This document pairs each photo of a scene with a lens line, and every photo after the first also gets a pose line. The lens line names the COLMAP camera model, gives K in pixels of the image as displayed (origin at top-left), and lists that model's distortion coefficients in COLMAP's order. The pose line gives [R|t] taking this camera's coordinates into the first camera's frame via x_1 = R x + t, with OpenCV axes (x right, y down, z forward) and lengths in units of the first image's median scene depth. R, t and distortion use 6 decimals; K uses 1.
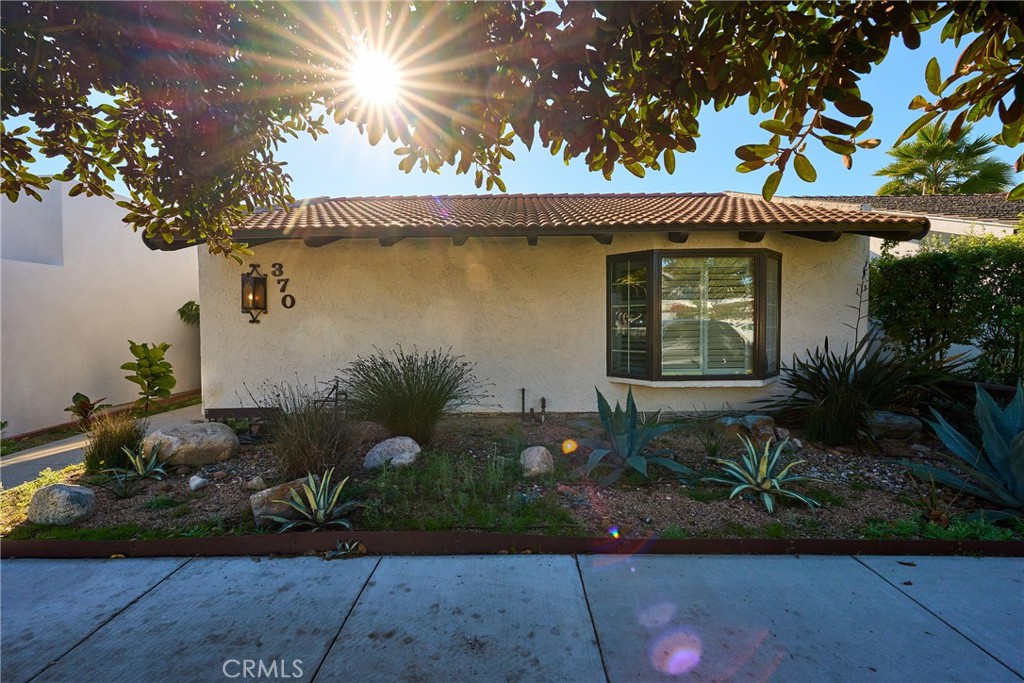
lens RADIAL K [[456.2, 0, 511.7], [0, 456.2, 349.6], [0, 0, 1]] dist [-0.005148, 0.000475]
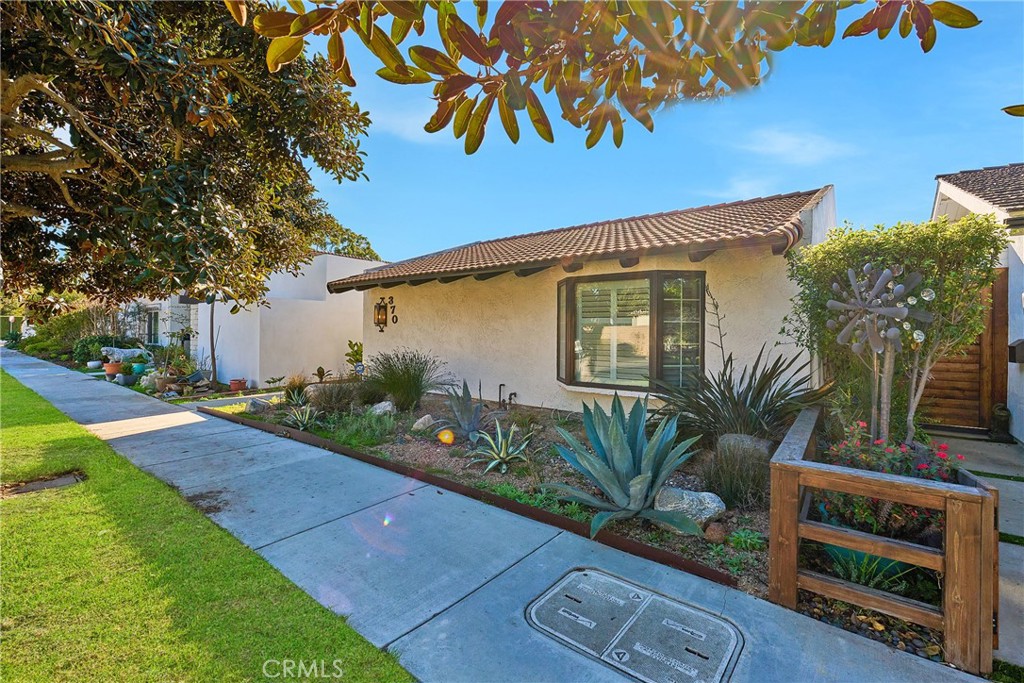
lens RADIAL K [[456.2, 0, 518.5], [0, 456.2, 333.2], [0, 0, 1]] dist [-0.005148, 0.000475]
pose [[0.789618, 0.018108, -0.613332, 0.898661], [-0.060348, 0.997010, -0.048257, -0.001631], [0.610624, 0.075118, 0.788350, -0.038334]]
